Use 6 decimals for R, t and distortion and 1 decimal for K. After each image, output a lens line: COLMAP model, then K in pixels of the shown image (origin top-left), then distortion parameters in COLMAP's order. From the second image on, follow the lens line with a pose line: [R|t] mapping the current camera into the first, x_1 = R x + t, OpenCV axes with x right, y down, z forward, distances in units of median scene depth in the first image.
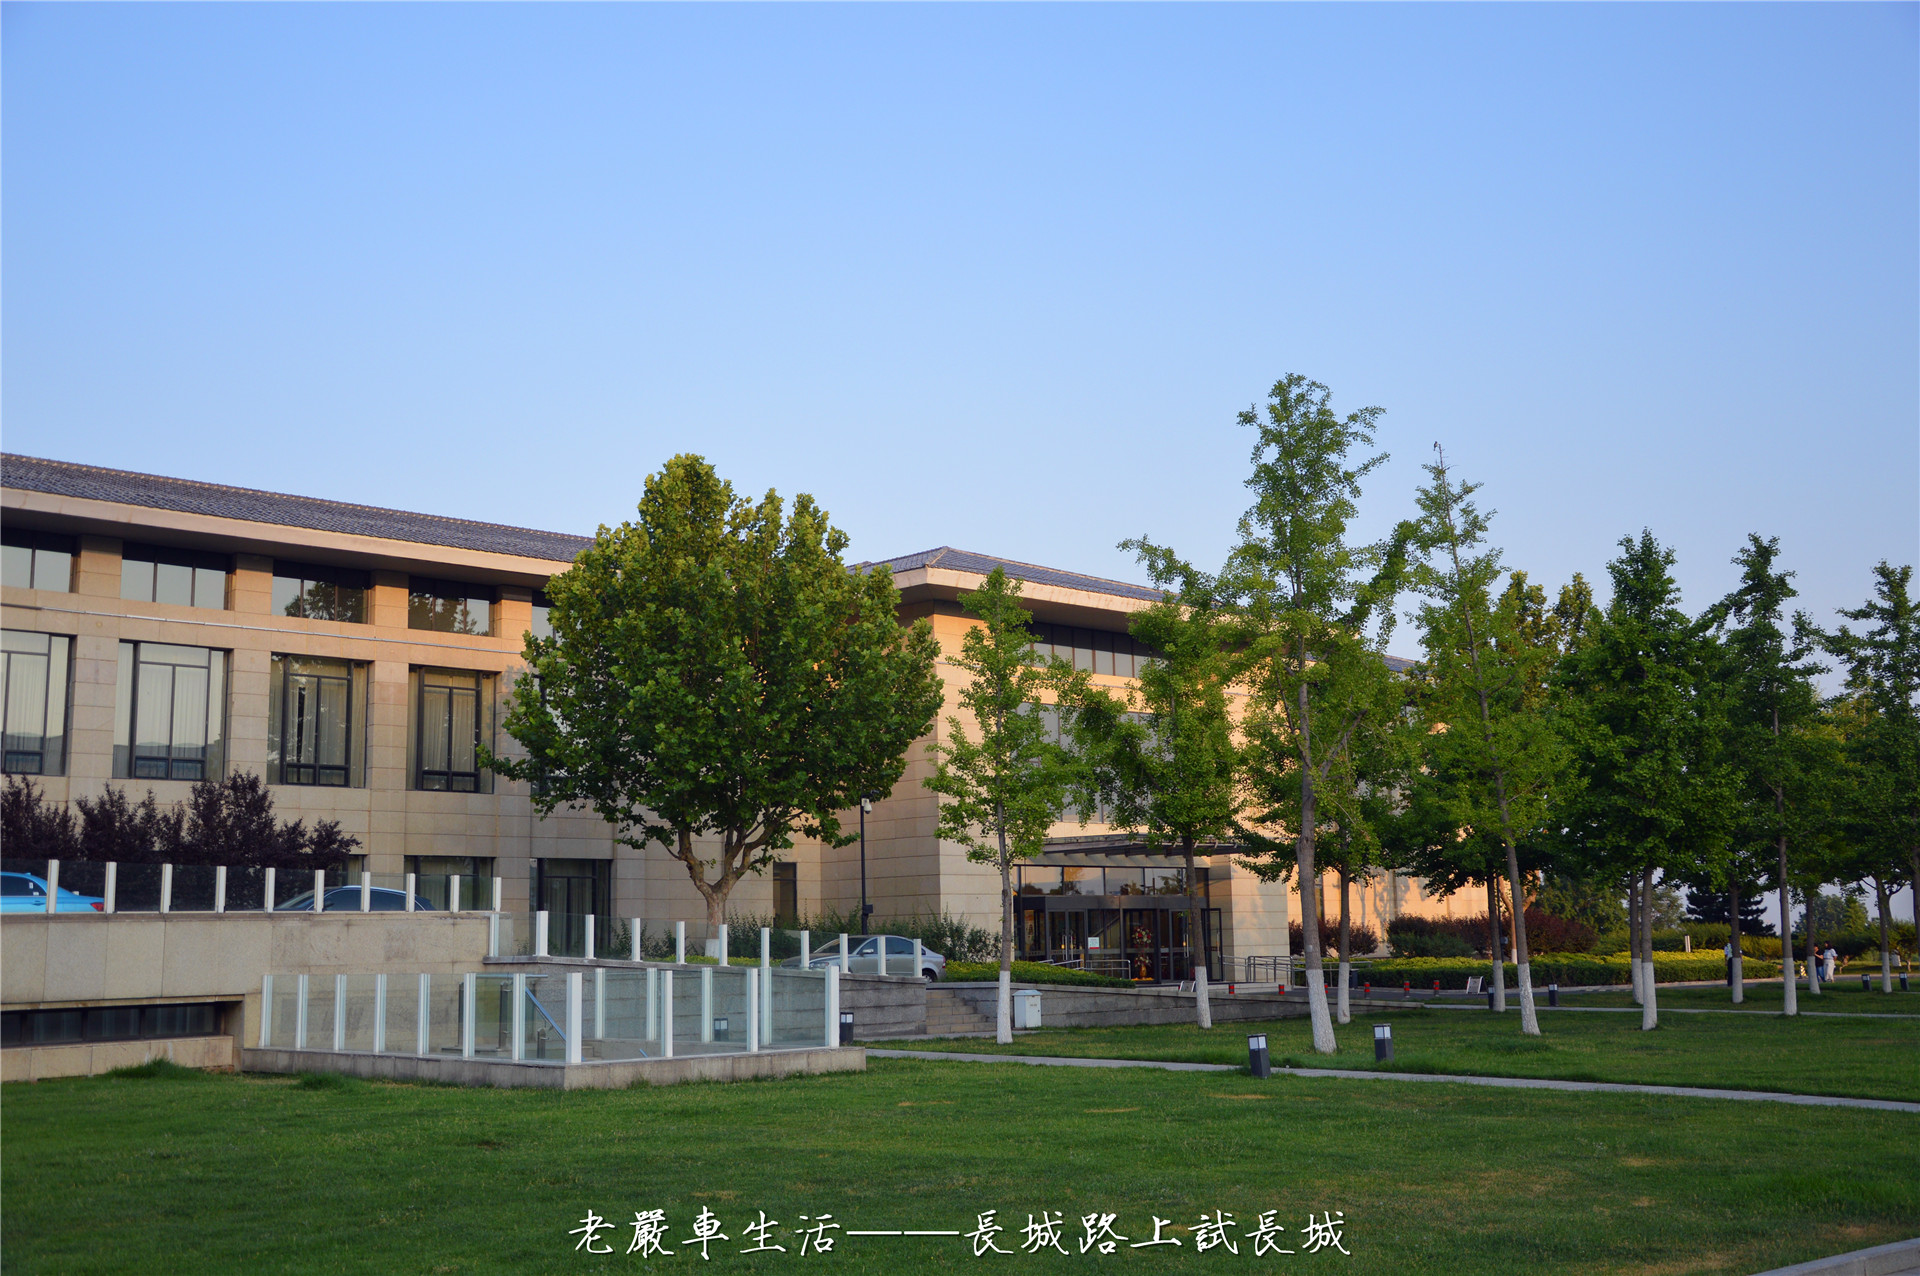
lens RADIAL K [[1994.2, 0, 956.1], [0, 1994.2, 645.2], [0, 0, 1]] dist [0.028770, 0.000000]
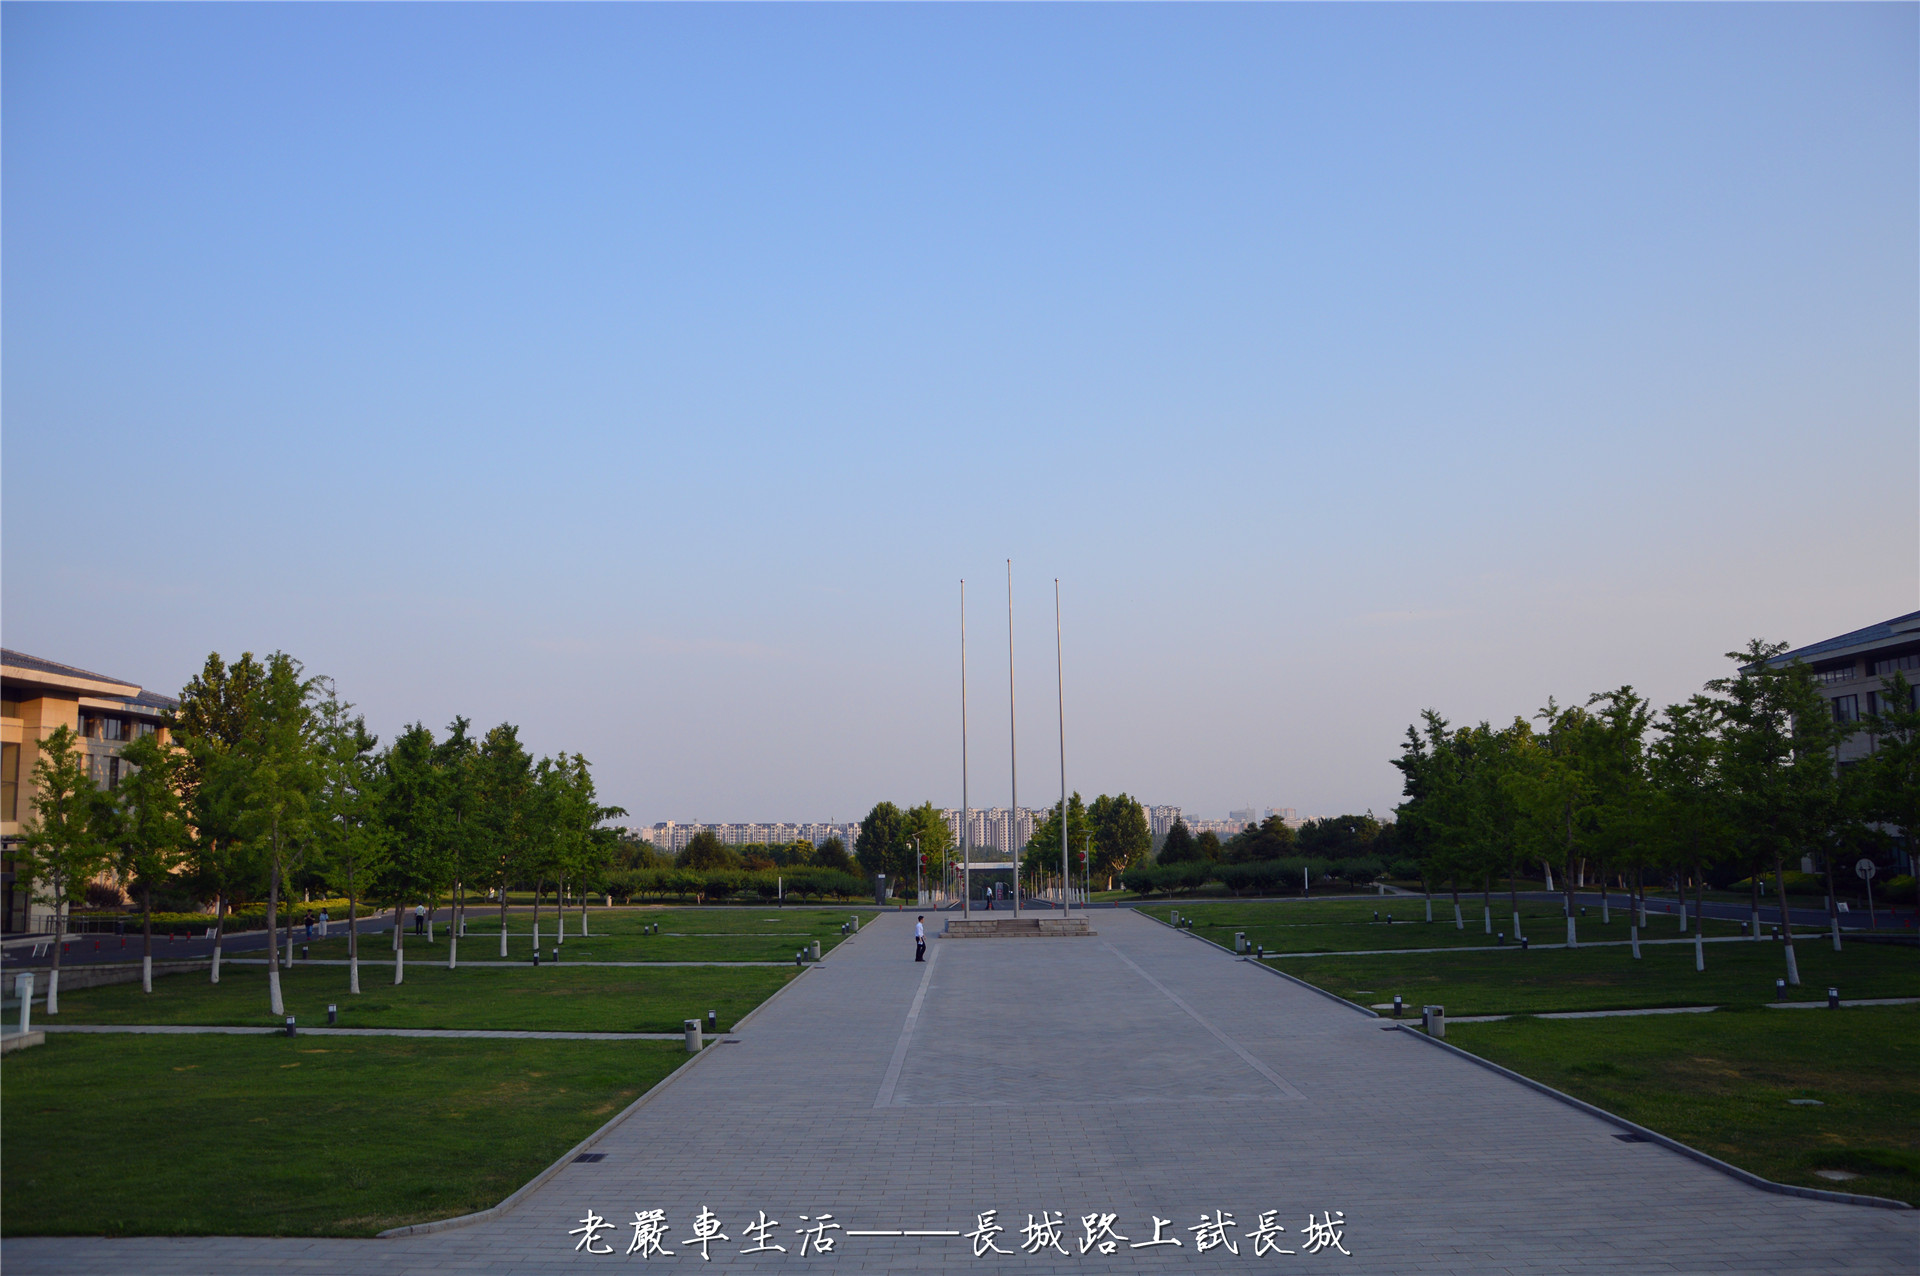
lens RADIAL K [[1482.1, 0, 954.8], [0, 1482.1, 634.7], [0, 0, 1]] dist [-0.014342, -0.004705]
pose [[0.685317, 0.116968, 0.718790, -0.364853], [-0.123621, 0.991377, -0.043462, -0.153679], [-0.717676, -0.059072, 0.693867, -0.388600]]
